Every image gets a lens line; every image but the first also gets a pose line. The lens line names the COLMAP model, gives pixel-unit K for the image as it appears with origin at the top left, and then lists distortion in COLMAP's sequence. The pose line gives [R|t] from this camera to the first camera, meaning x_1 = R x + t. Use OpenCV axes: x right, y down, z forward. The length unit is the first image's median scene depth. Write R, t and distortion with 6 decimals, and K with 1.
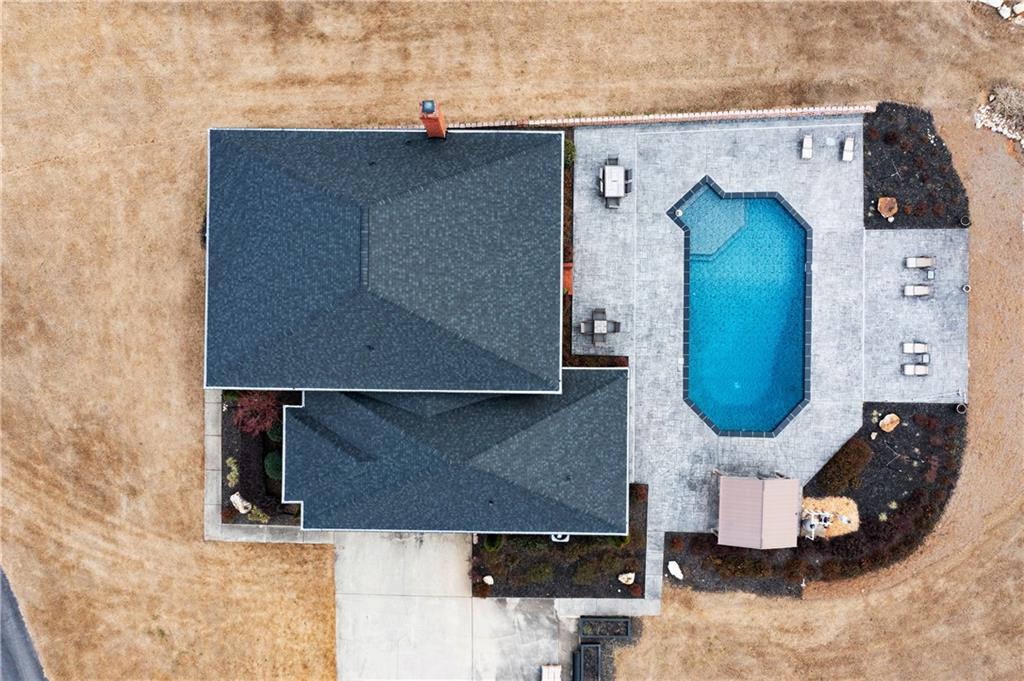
lens RADIAL K [[821.1, 0, 513.4], [0, 821.1, 340.5], [0, 0, 1]] dist [-0.003972, 0.008998]
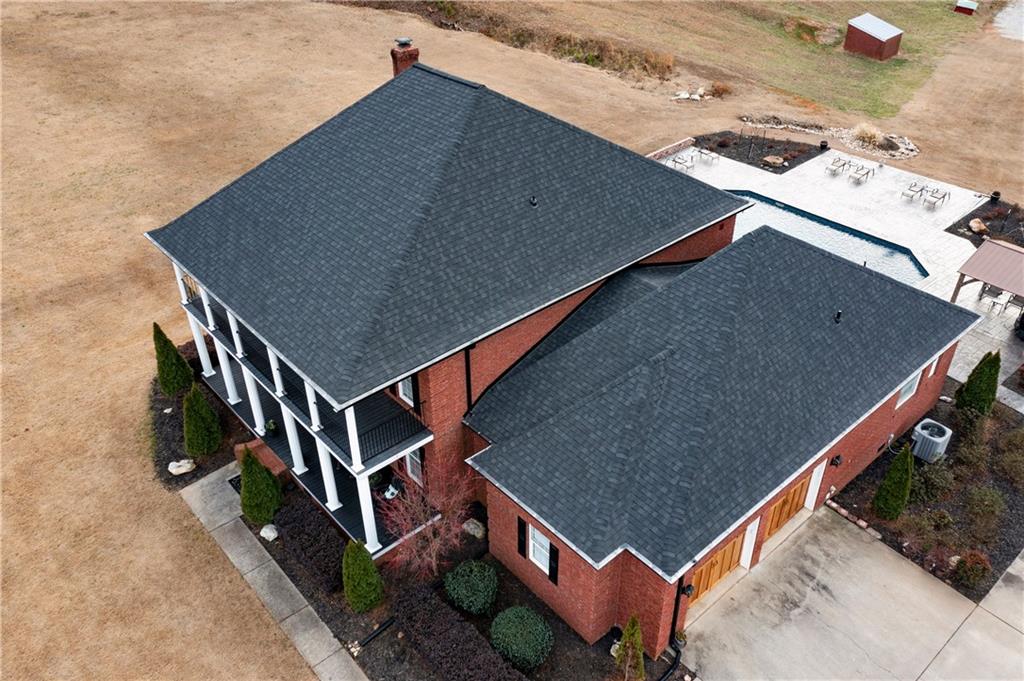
lens RADIAL K [[821.1, 0, 514.9], [0, 821.1, 337.7], [0, 0, 1]] dist [-0.003972, 0.008998]
pose [[0.740244, -0.378836, 0.555447, -0.478668], [0.672338, 0.416320, -0.612078, 0.361666], [0.000633, 0.826535, 0.562884, 0.579181]]
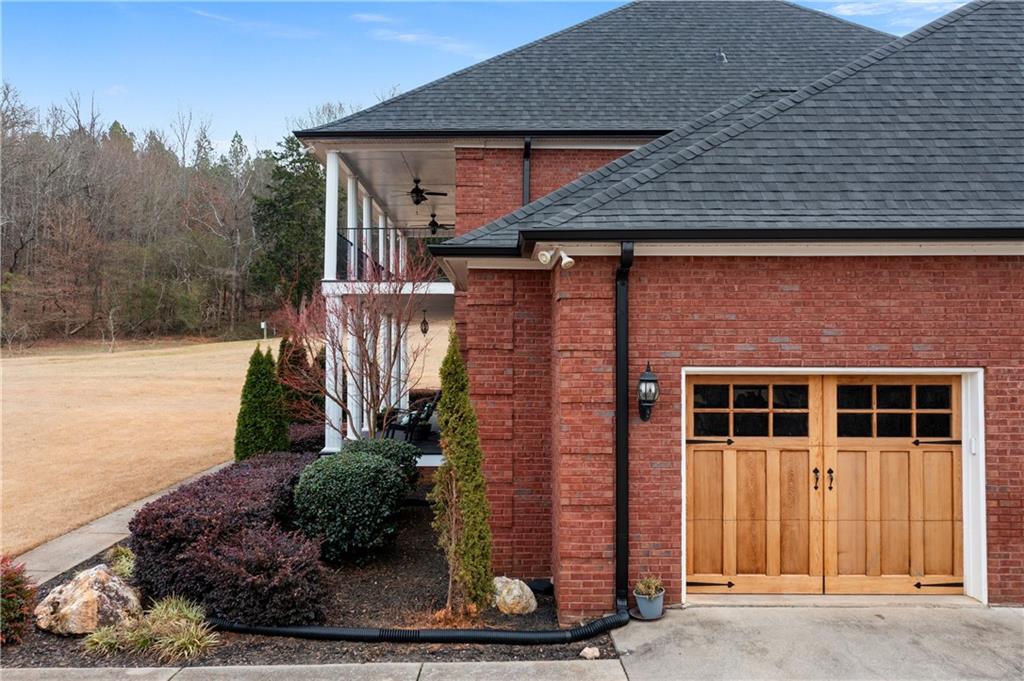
lens RADIAL K [[821.1, 0, 503.3], [0, 821.1, 344.2], [0, 0, 1]] dist [-0.003972, 0.008998]
pose [[0.999788, 0.011287, 0.017209, -0.243571], [0.017233, -0.002041, -0.999849, 0.378304], [-0.011250, 0.999934, -0.002235, 0.938440]]
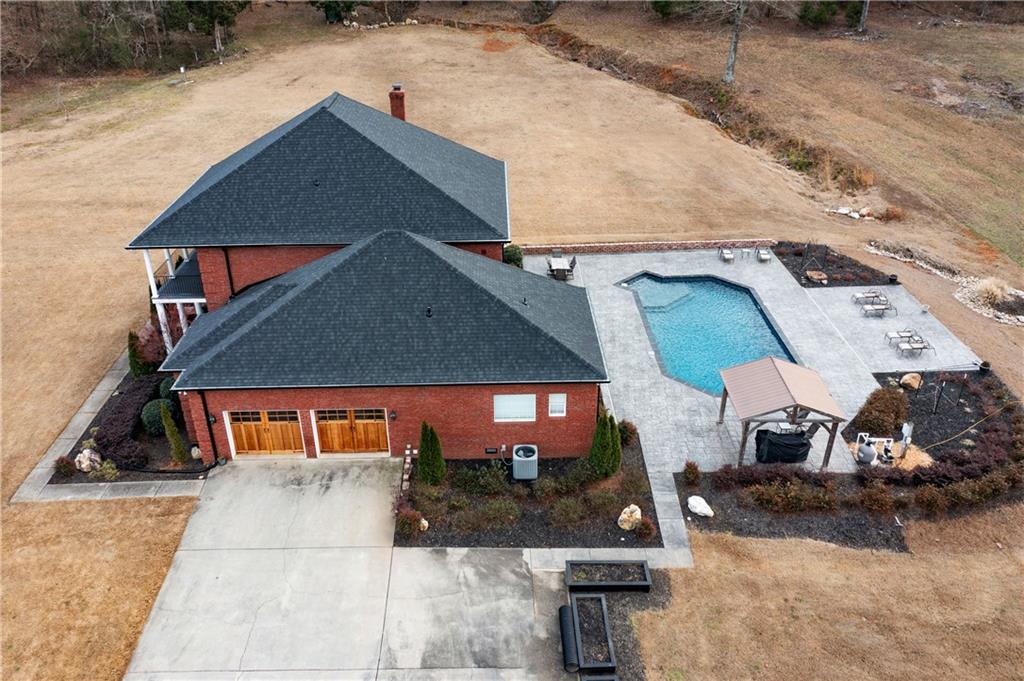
lens RADIAL K [[821.1, 0, 508.3], [0, 821.1, 338.5], [0, 0, 1]] dist [-0.003972, 0.008998]
pose [[0.999560, -0.016483, 0.024666, 0.025879], [0.029543, 0.477124, -0.878339, 0.795482], [0.002709, 0.878681, 0.477401, 0.554298]]
